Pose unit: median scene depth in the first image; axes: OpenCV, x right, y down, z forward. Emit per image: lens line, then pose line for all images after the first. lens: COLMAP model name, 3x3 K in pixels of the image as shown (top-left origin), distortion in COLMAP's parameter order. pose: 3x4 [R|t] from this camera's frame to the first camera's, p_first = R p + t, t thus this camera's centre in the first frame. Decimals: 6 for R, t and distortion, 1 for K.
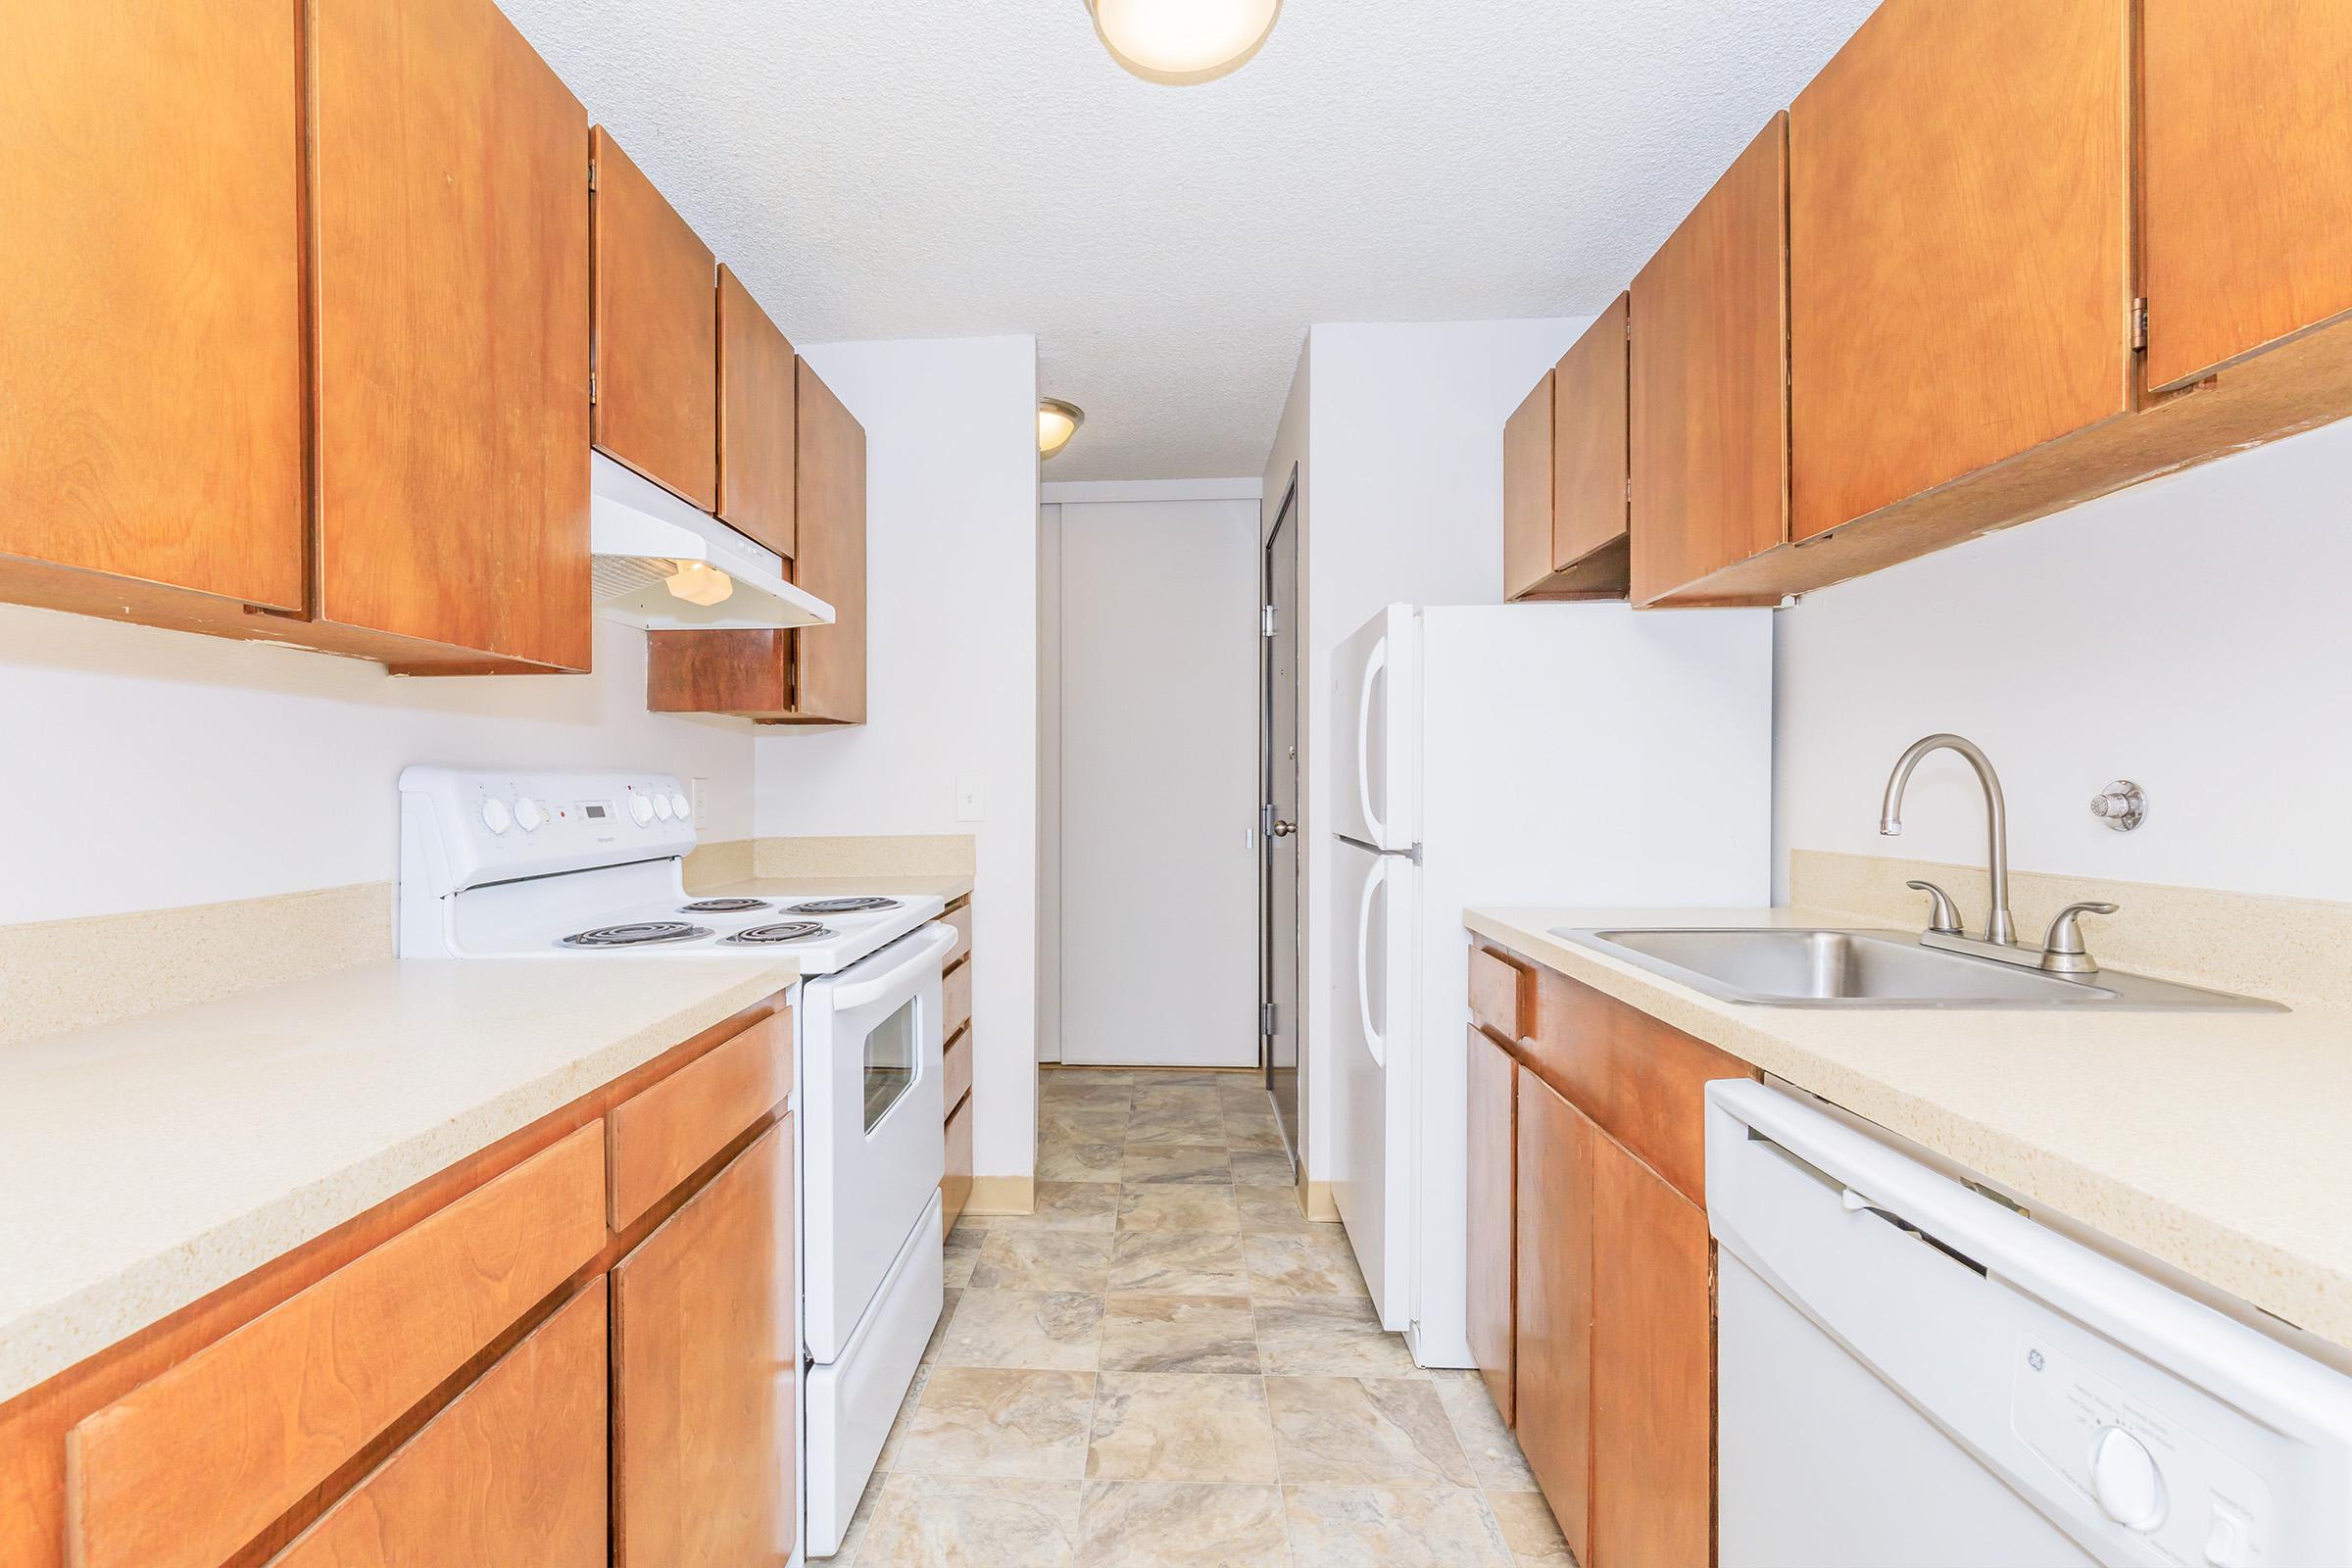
lens RADIAL K [[1110.5, 0, 1135.2], [0, 1110.5, 775.6], [0, 0, 1]] dist [0.001075, -0.000301]
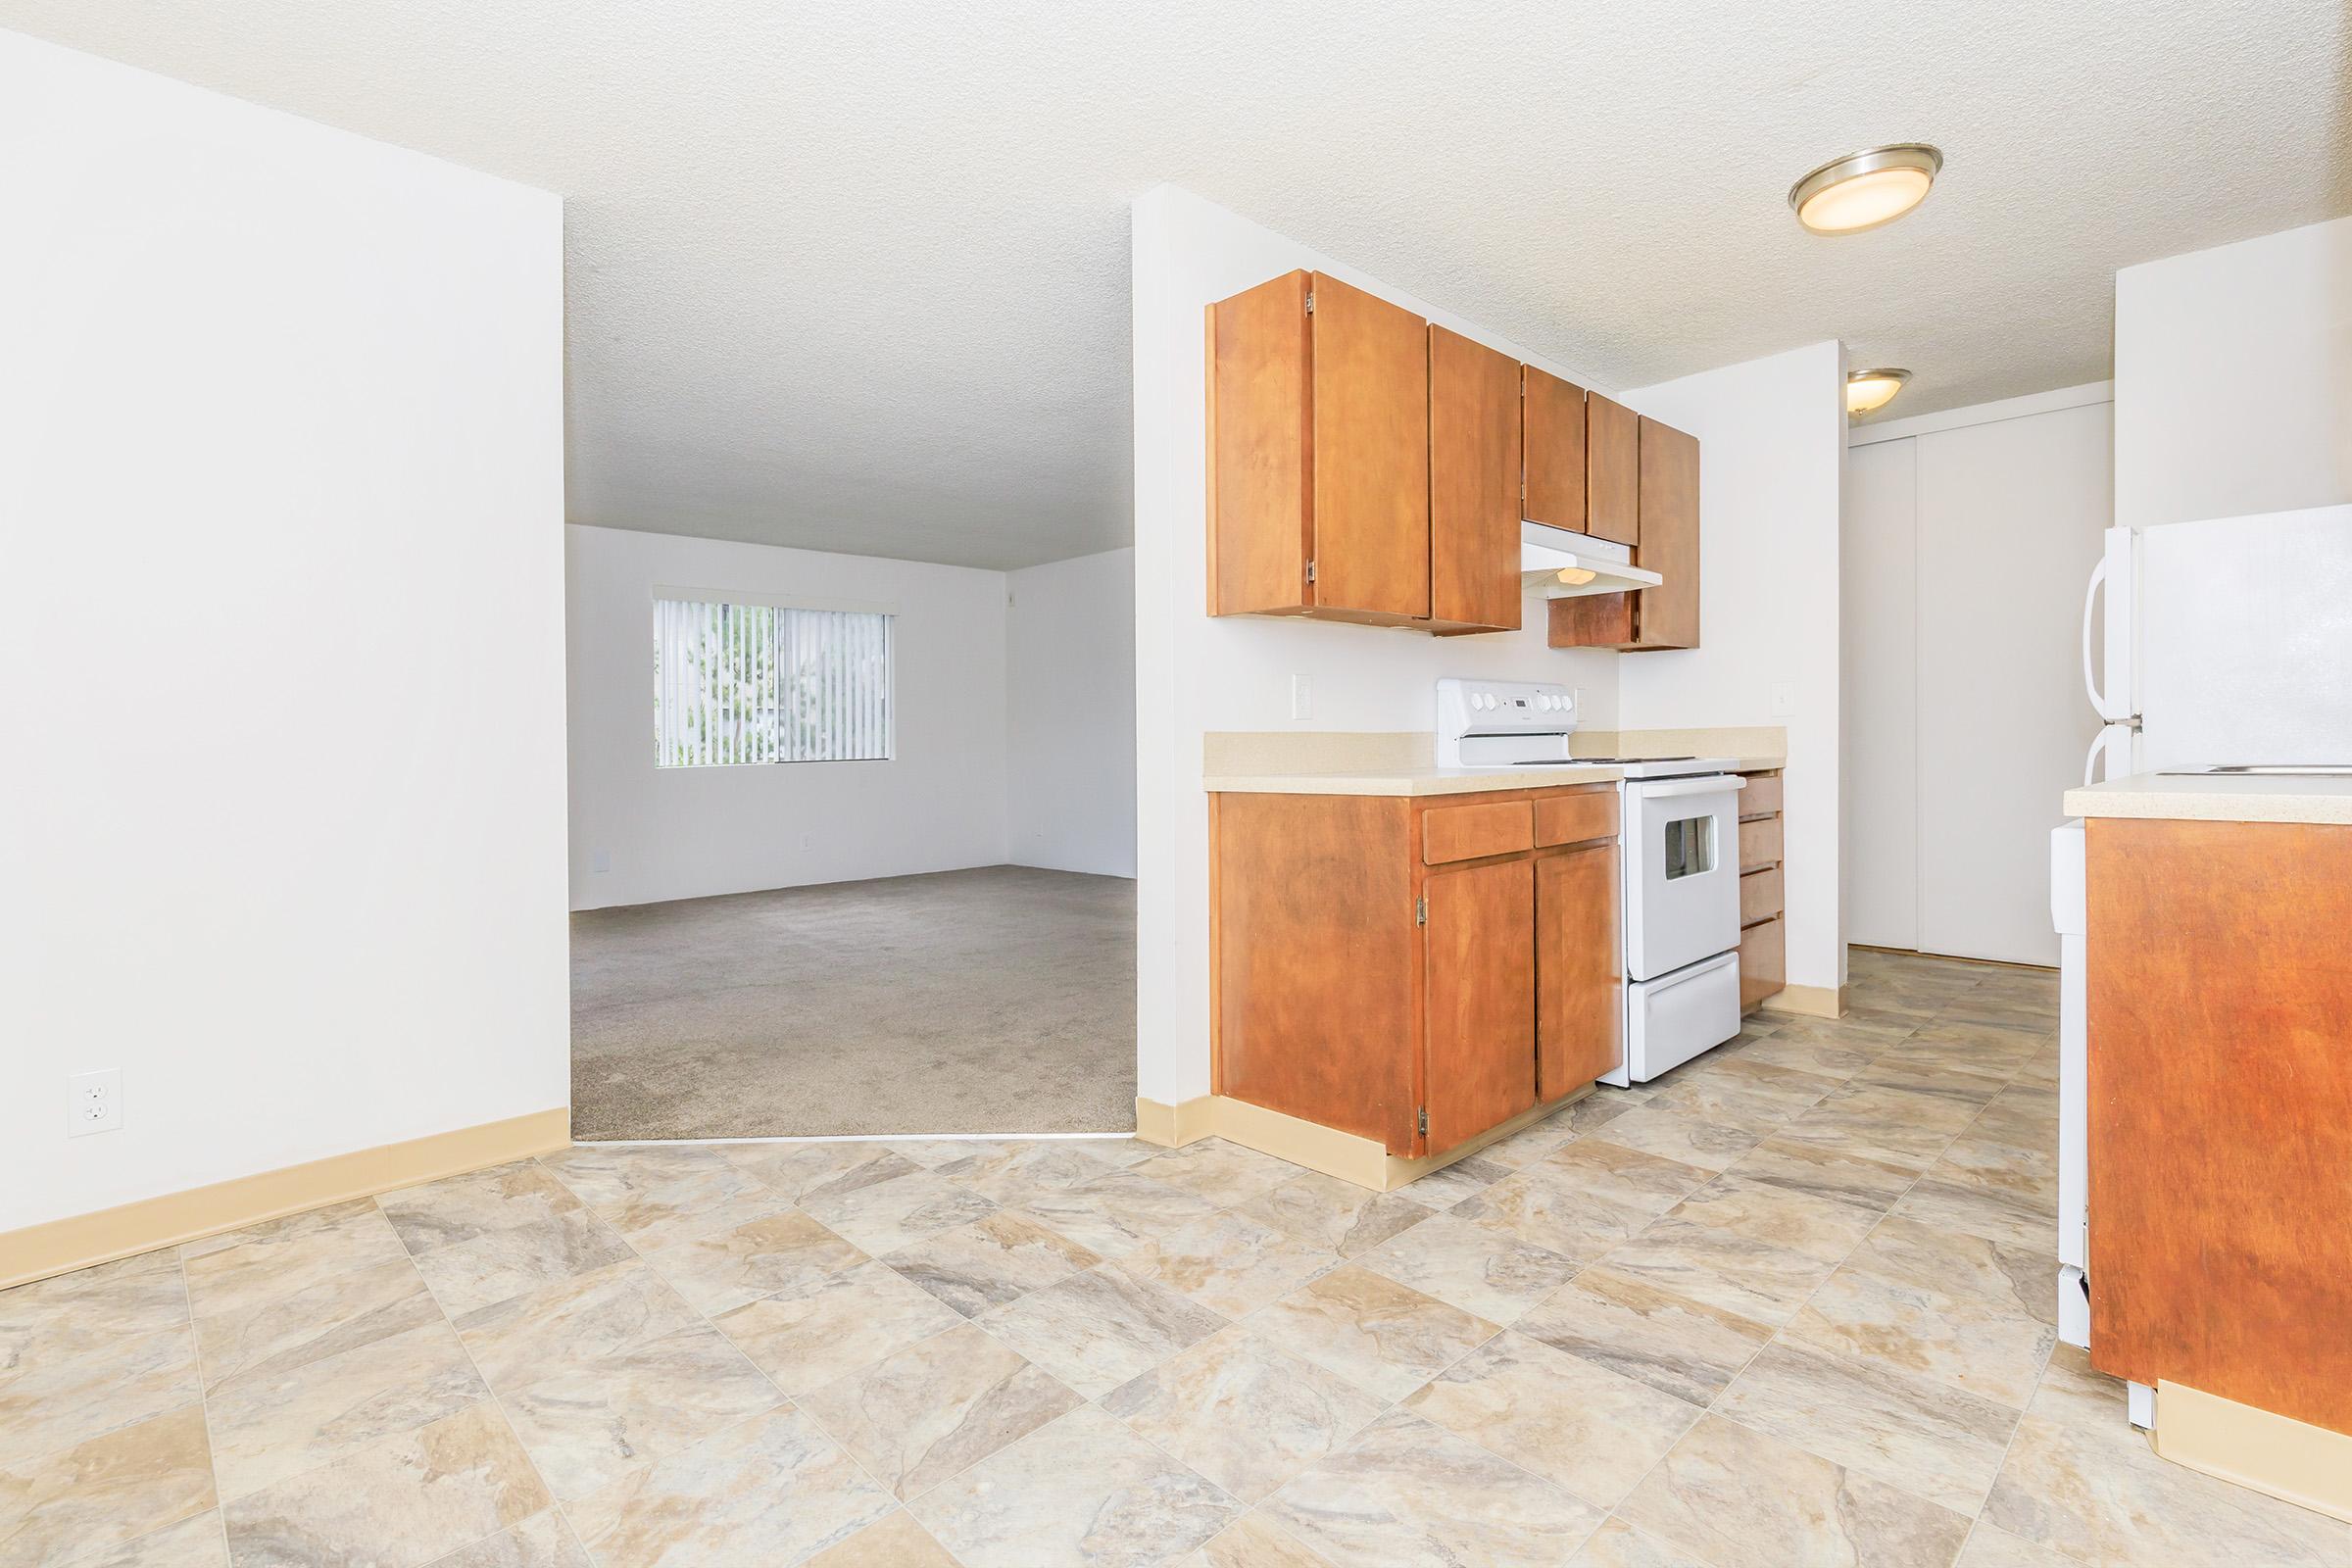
lens RADIAL K [[1110.5, 0, 1135.2], [0, 1110.5, 775.6], [0, 0, 1]] dist [0.001075, -0.000301]
pose [[0.719886, 0.018969, -0.693833, 0.318059], [0.018179, 0.998768, 0.046167, 0.052291], [0.693854, -0.045848, 0.718655, -0.734086]]
